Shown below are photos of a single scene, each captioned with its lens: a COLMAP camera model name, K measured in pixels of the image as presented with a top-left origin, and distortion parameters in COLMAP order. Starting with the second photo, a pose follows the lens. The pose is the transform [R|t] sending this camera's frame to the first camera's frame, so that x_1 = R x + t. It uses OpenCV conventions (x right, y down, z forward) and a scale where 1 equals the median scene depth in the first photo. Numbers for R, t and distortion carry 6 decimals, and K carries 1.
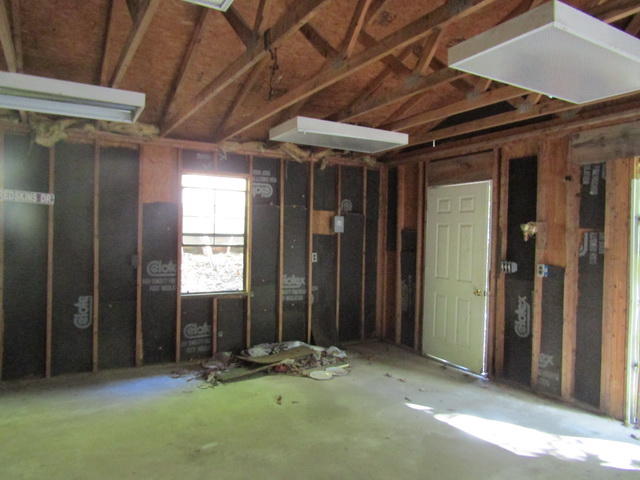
lens RADIAL K [[459.9, 0, 320.0], [0, 459.9, 240.0], [0, 0, 1]] dist [-0.029126, 0.009872]
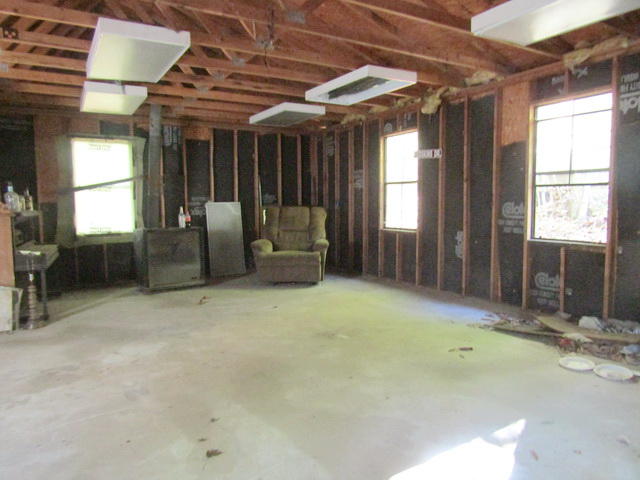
lens RADIAL K [[458.9, 0, 320.0], [0, 458.9, 240.0], [0, 0, 1]] dist [0.003103, -0.001385]
pose [[0.019308, 0.070464, -0.997327, 0.646931], [0.004647, 0.997496, 0.070566, 0.055427], [0.999803, -0.005997, 0.018932, 0.575869]]
